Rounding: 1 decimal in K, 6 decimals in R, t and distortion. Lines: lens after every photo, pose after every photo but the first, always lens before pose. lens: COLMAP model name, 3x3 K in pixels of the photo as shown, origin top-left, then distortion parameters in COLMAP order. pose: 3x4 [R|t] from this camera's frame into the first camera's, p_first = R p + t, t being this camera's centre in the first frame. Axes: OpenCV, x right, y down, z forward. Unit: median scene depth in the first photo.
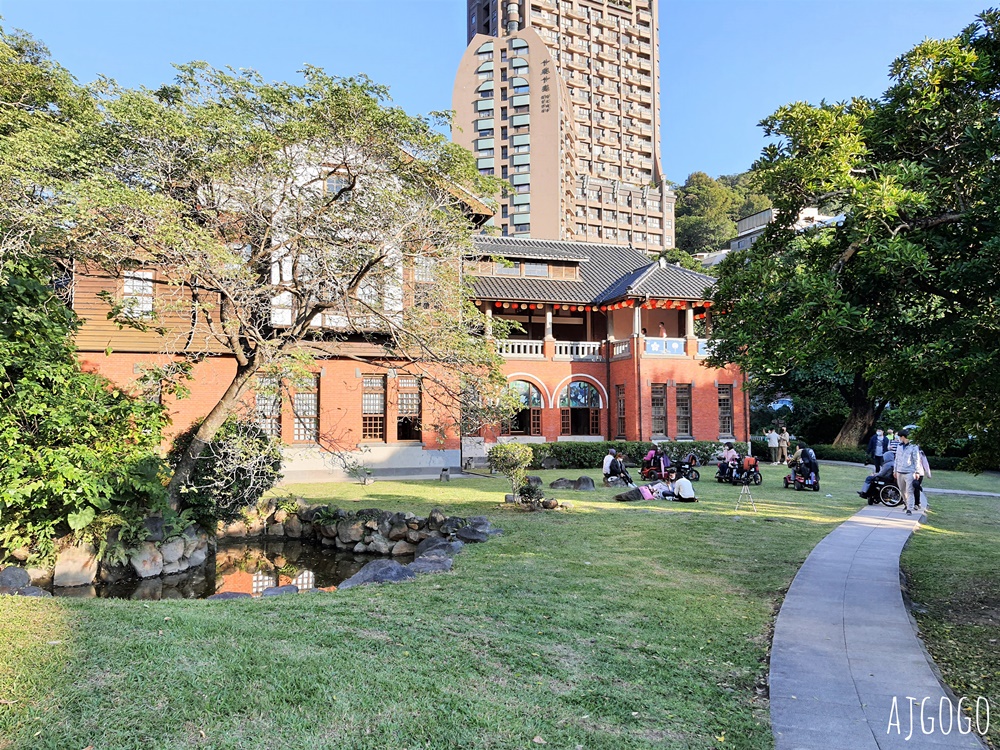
lens RADIAL K [[790.7, 0, 490.9], [0, 790.7, 375.3], [0, 0, 1]] dist [0.098909, -0.247782]
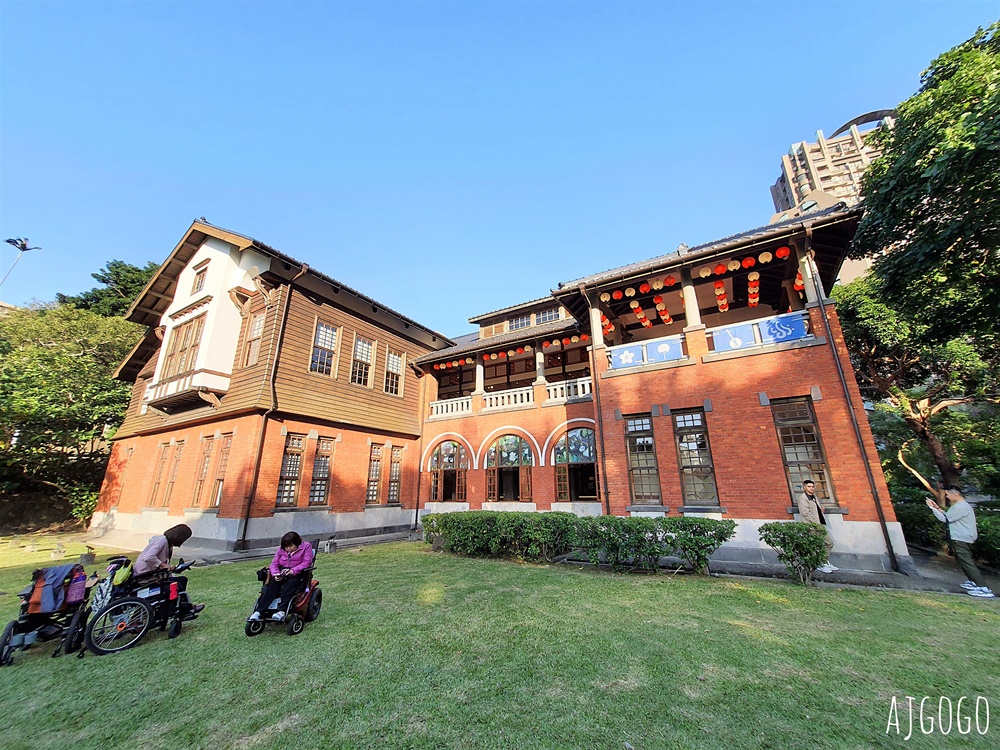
lens RADIAL K [[386.6, 0, 500.9], [0, 386.6, 372.9], [0, 0, 1]] dist [-0.000026, -0.000172]
pose [[0.660318, -0.224559, -0.716627, 0.098682], [0.051000, 0.965453, -0.255537, 0.013772], [0.749253, 0.132188, 0.648958, 0.198181]]
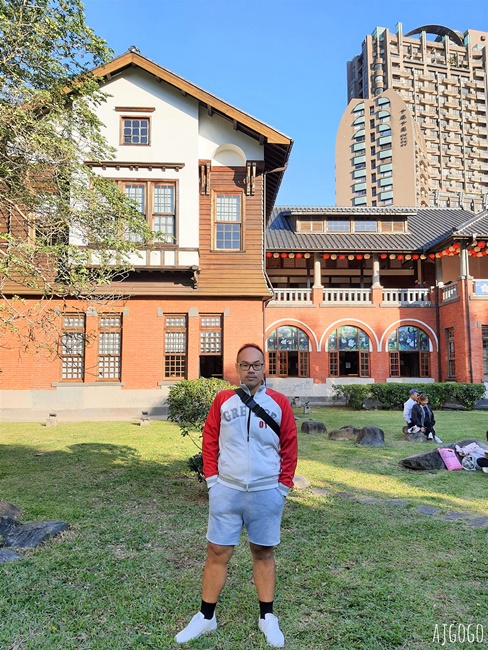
lens RADIAL K [[503.3, 0, 244.0], [0, 503.3, 325.0], [0, 0, 1]] dist [0.070420, -0.118264]
pose [[0.965718, -0.022323, -0.258632, 0.021572], [0.013501, 0.999266, -0.035837, 0.007914], [0.259242, 0.031116, 0.965311, 0.084137]]
